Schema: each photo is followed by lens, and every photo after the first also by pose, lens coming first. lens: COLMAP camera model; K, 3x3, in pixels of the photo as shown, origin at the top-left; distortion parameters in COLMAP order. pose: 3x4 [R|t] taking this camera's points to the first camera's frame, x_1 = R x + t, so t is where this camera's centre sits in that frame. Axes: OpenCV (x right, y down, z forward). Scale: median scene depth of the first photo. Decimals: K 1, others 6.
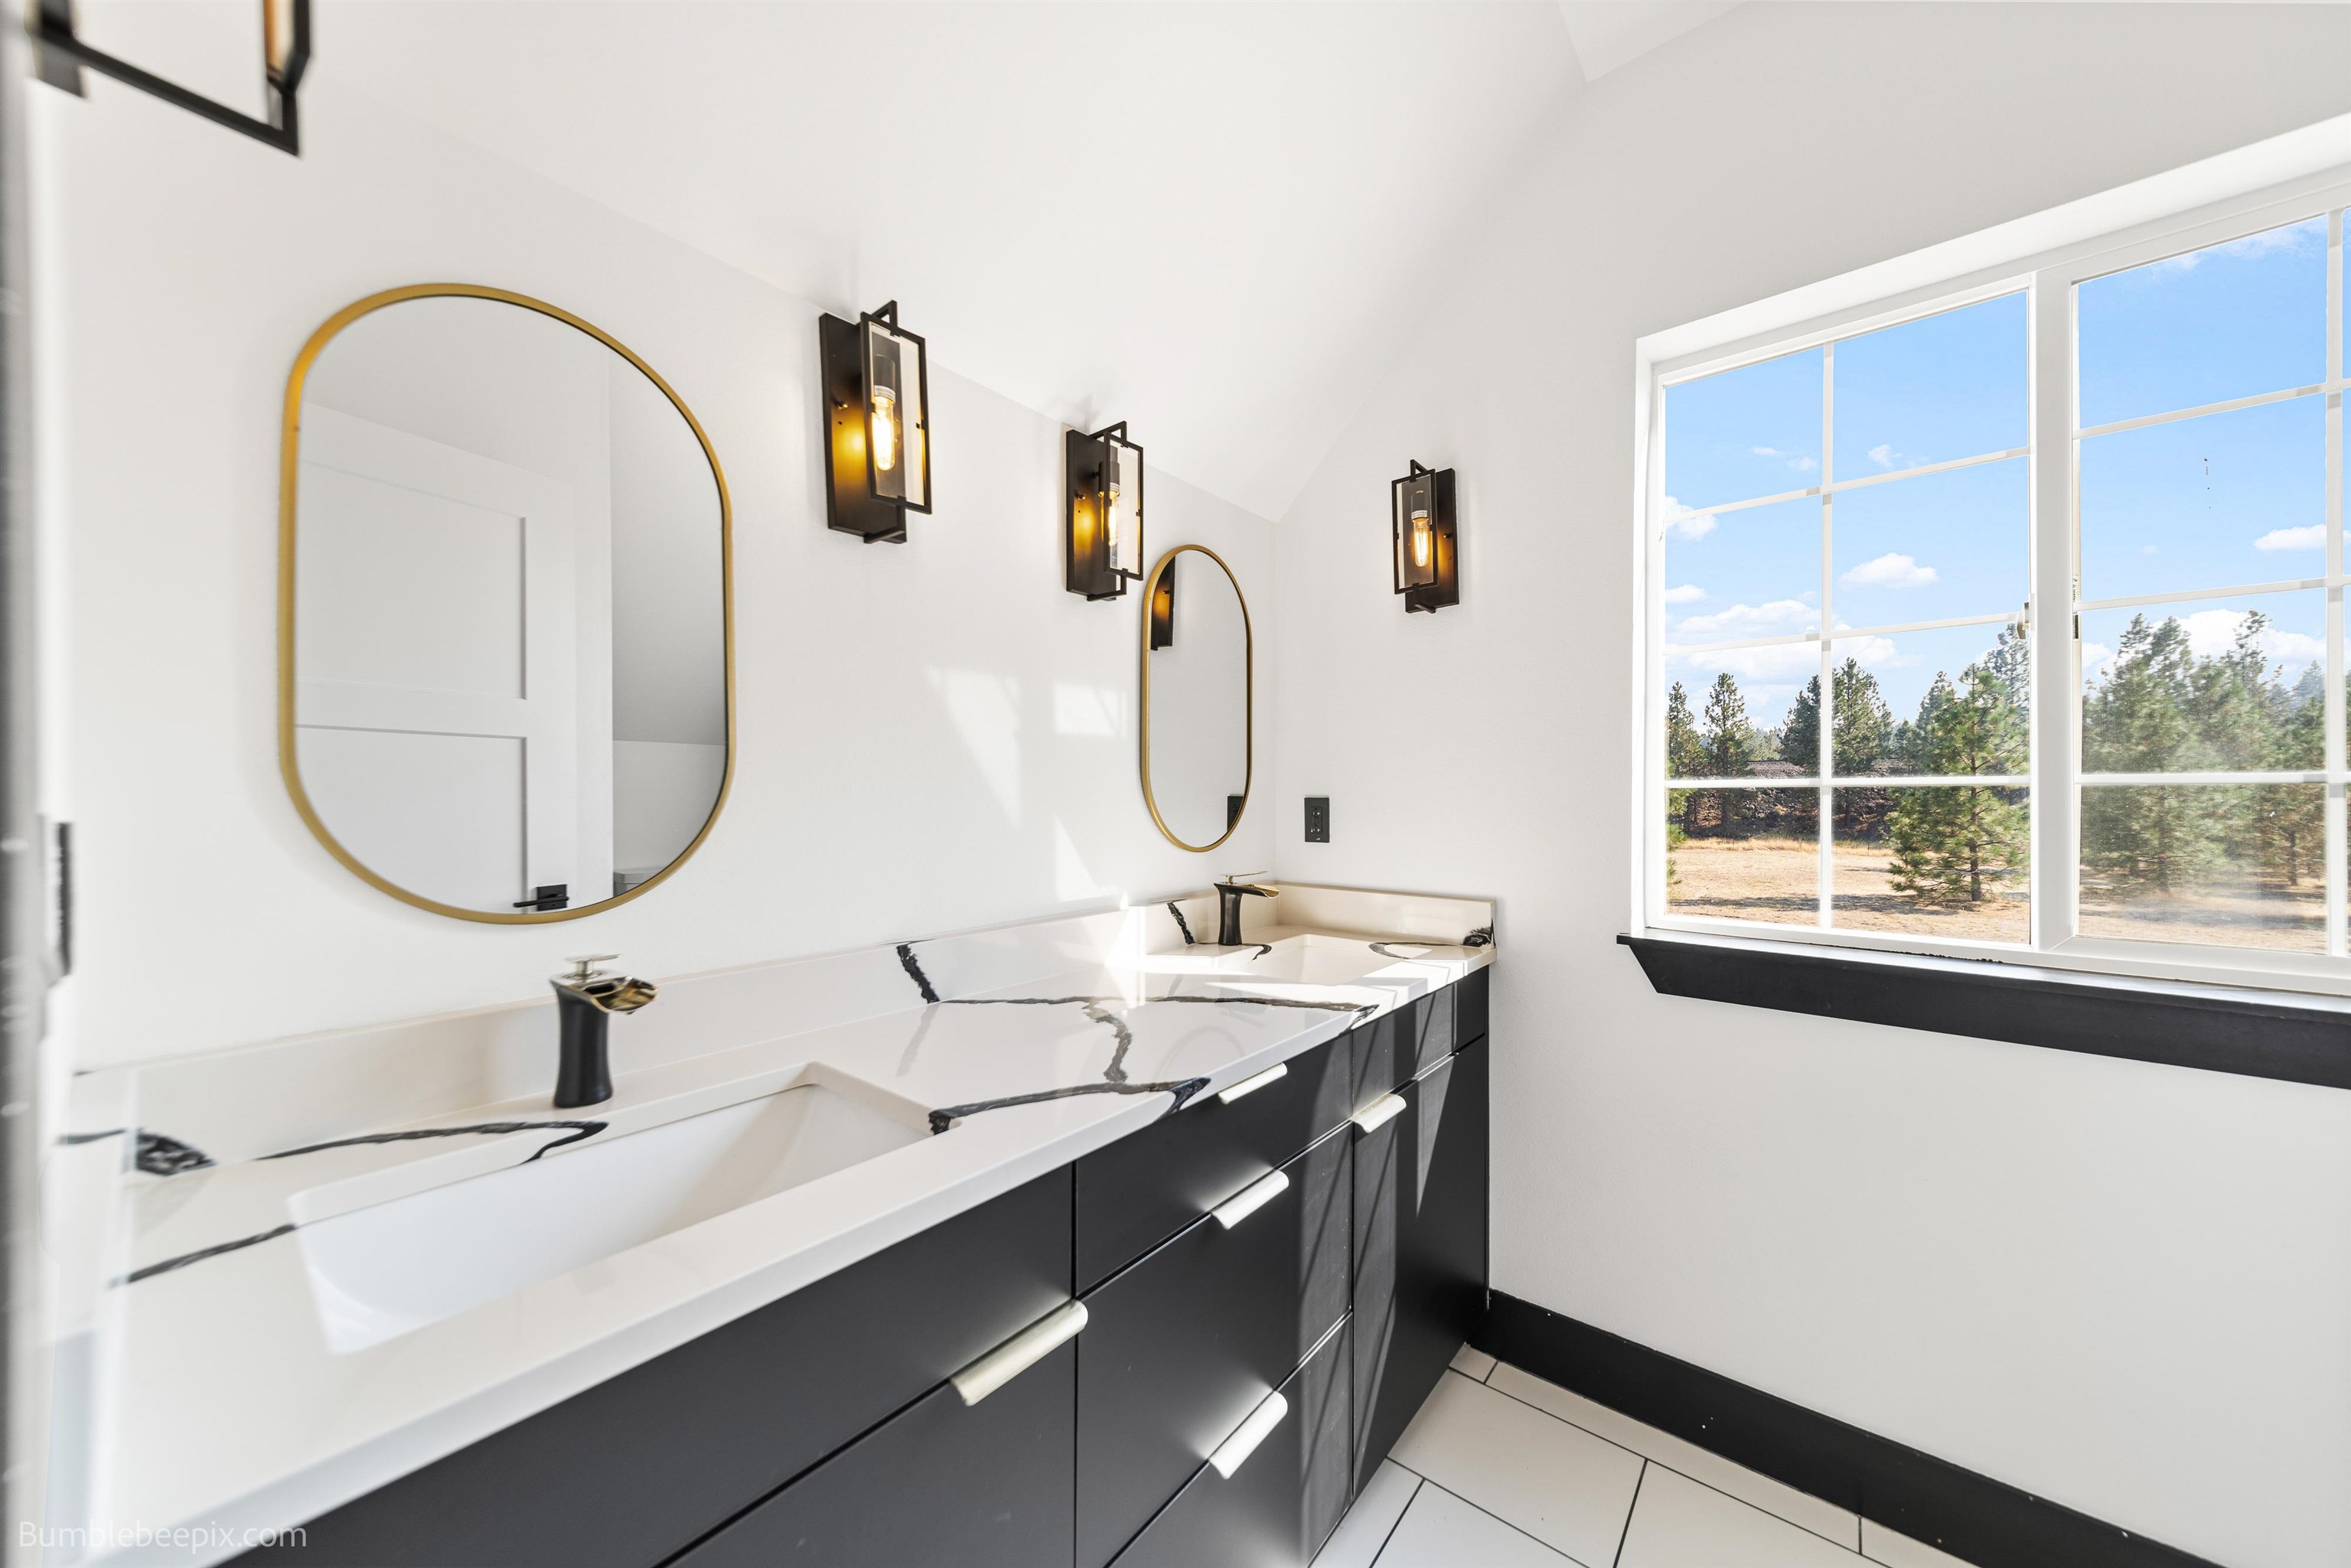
lens RADIAL K [[818.7, 0, 1171.1], [0, 818.7, 792.7], [0, 0, 1]] dist [0.006500, 0.000902]
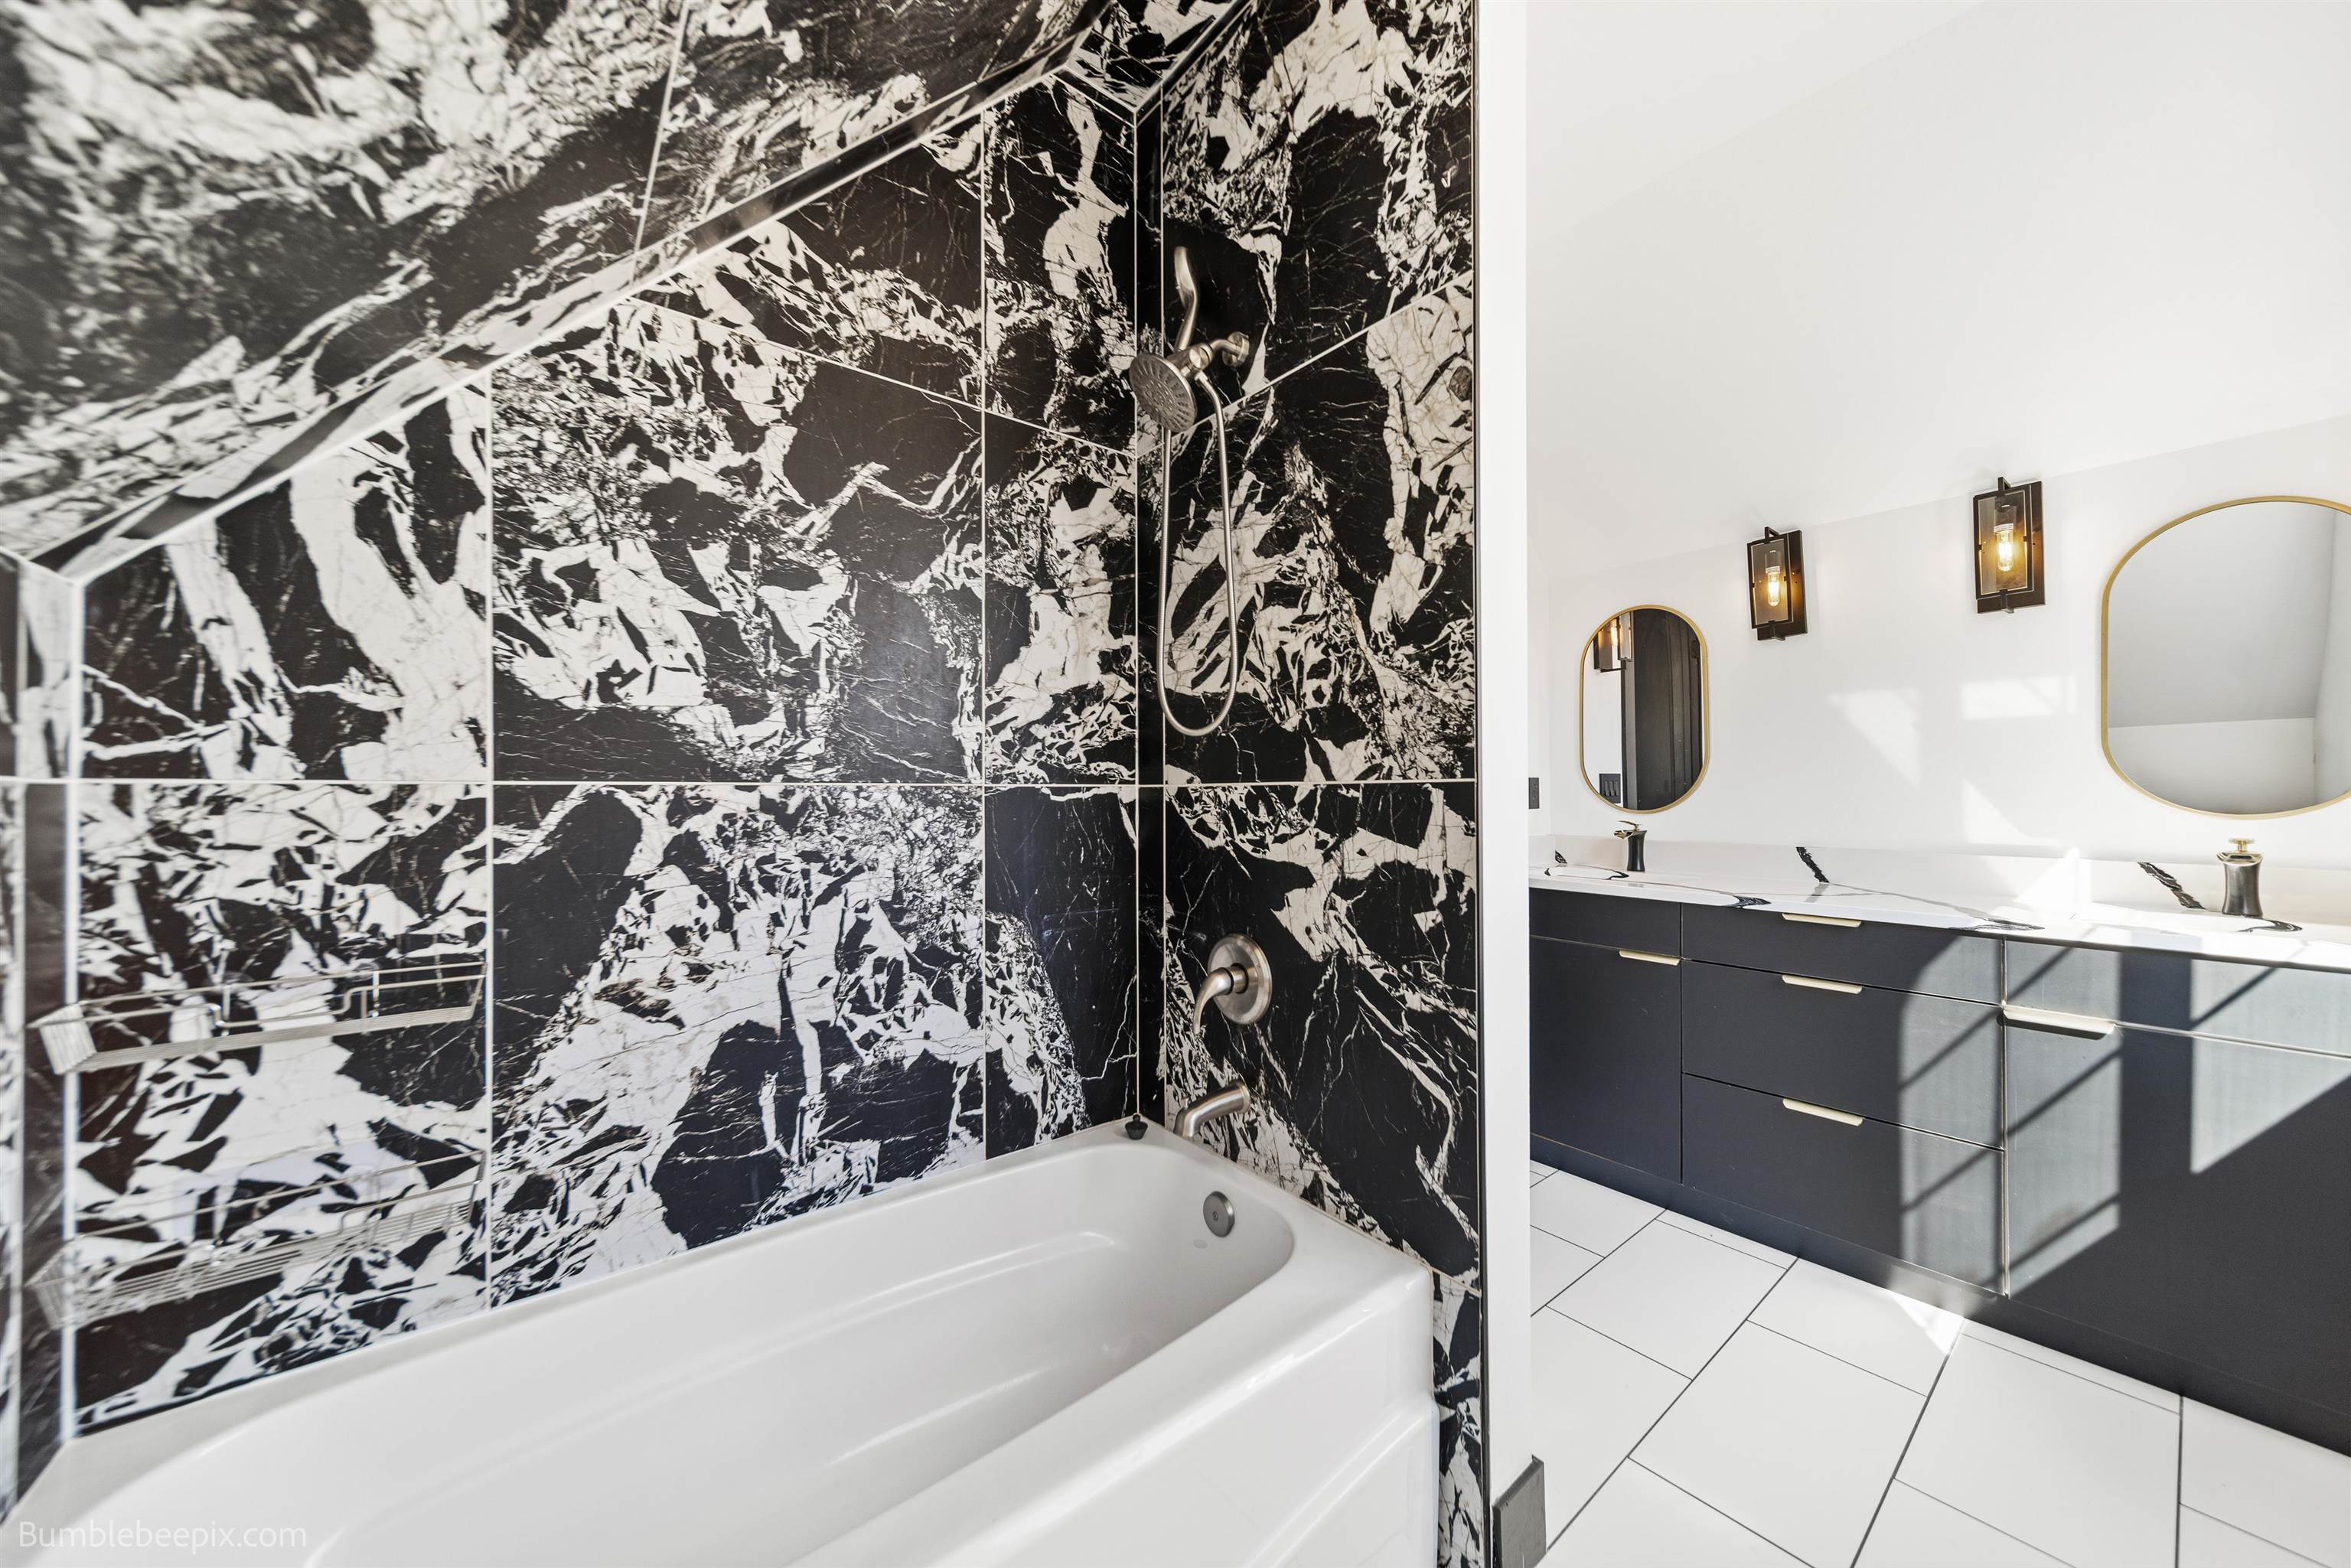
lens RADIAL K [[818.7, 0, 1180.9], [0, 818.7, 783.5], [0, 0, 1]] dist [0.006500, 0.000902]
pose [[-0.193731, -0.001517, -0.981053, 1.561774], [0.006401, 0.999976, -0.002810, 0.030892], [0.981034, -0.006824, -0.193717, -0.032116]]
